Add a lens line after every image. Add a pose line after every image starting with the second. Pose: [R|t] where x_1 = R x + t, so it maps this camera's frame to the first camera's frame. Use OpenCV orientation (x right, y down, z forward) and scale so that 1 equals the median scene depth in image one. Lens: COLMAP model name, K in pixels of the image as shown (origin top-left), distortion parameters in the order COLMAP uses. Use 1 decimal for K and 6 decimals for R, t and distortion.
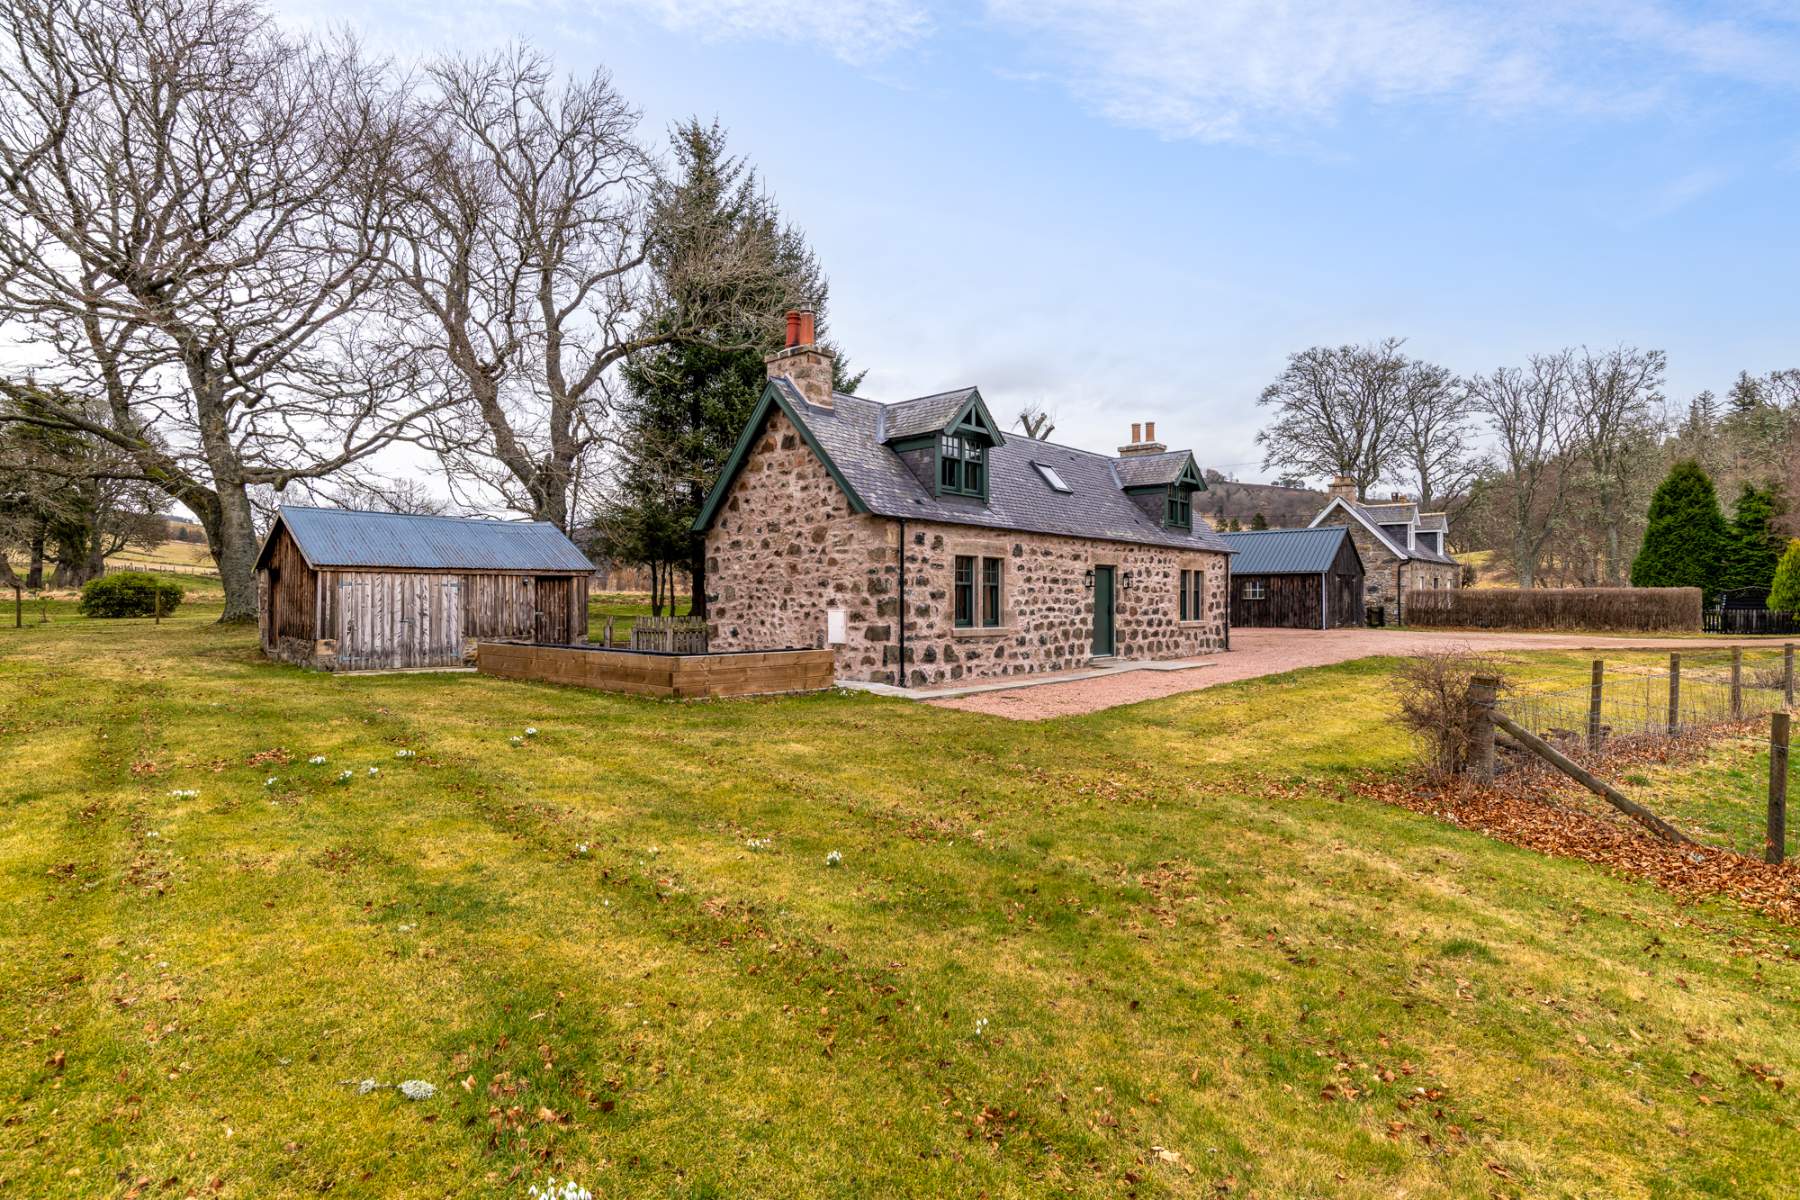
lens RADIAL K [[928.4, 0, 900.0], [0, 928.4, 600.0], [0, 0, 1]] dist [-0.033670, 0.001305]
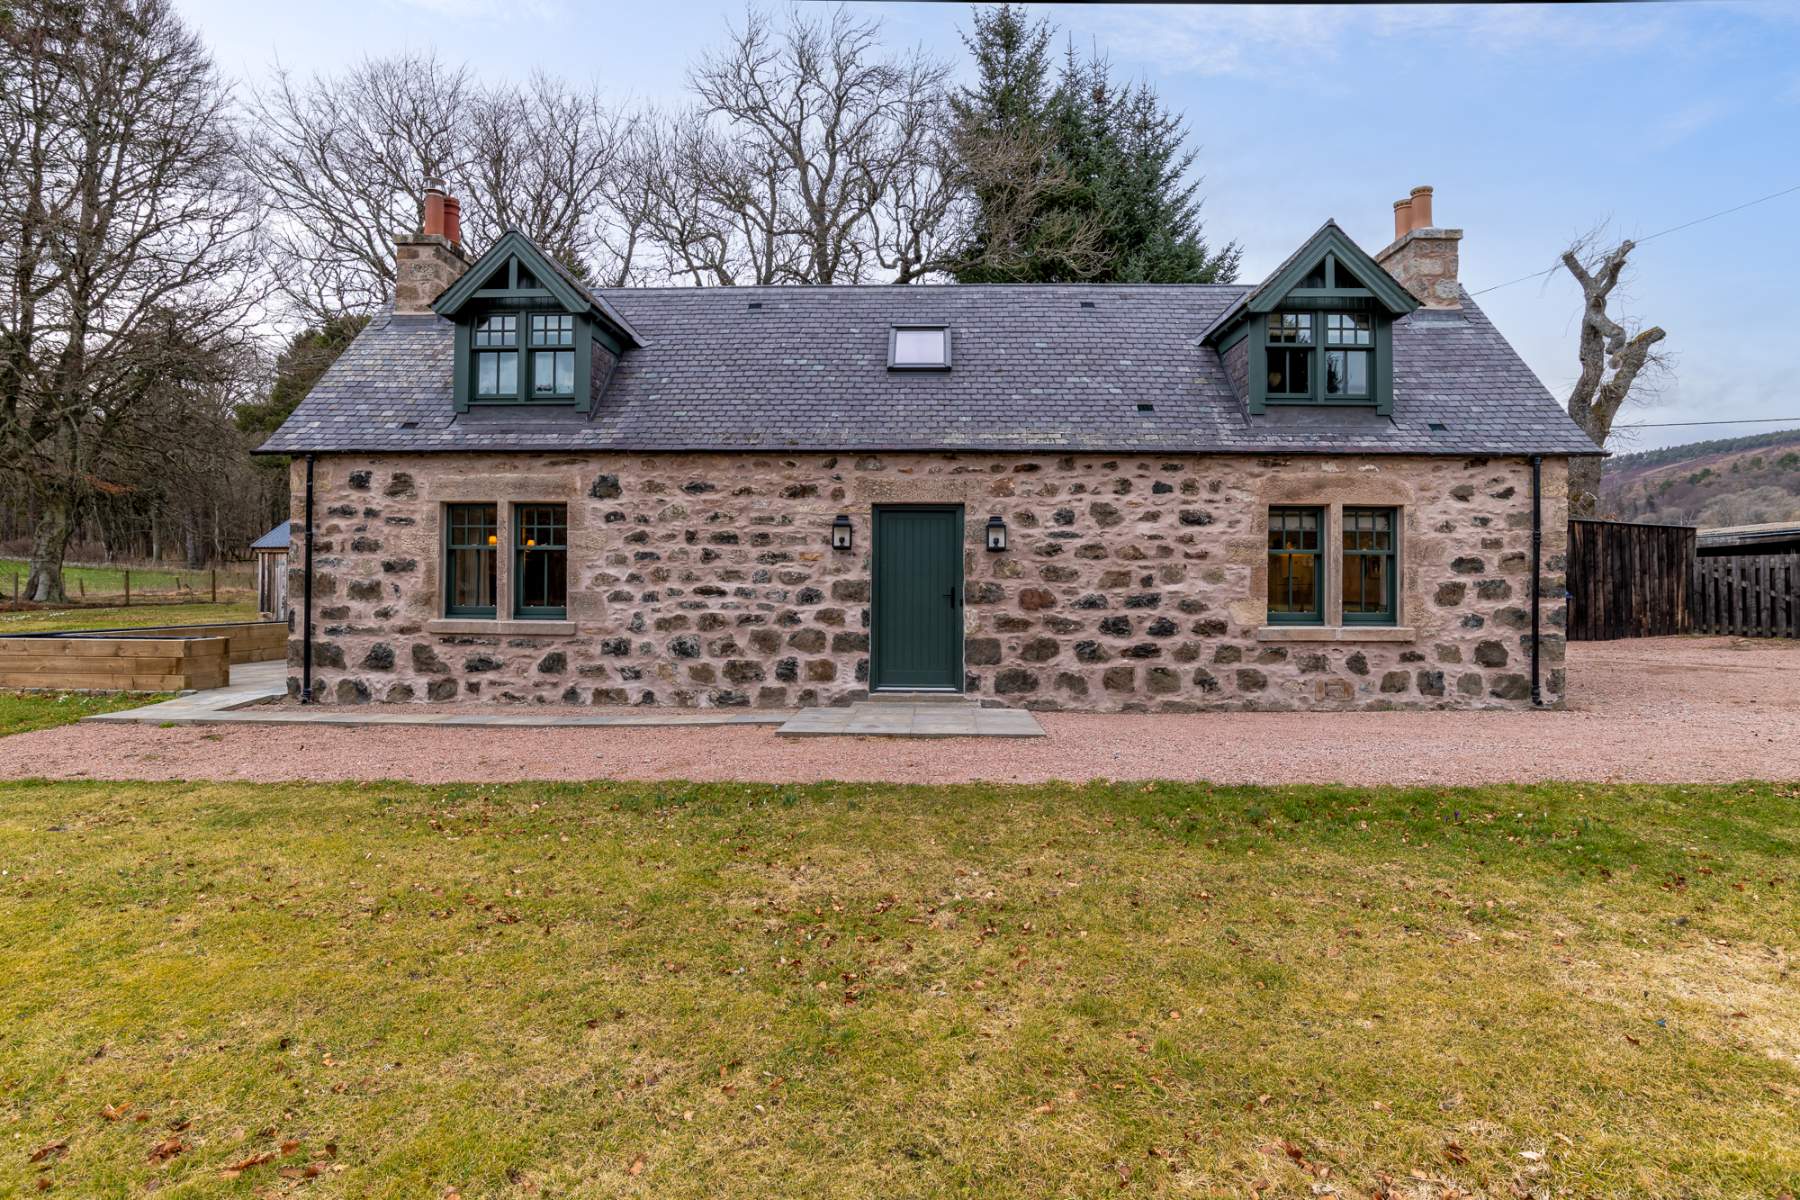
lens RADIAL K [[928.4, 0, 900.0], [0, 928.4, 600.0], [0, 0, 1]] dist [-0.033670, 0.001305]
pose [[0.636792, 0.017890, -0.770828, 0.665970], [-0.003119, 0.999782, 0.020627, 0.003383], [0.771029, -0.010731, 0.636709, 0.764662]]
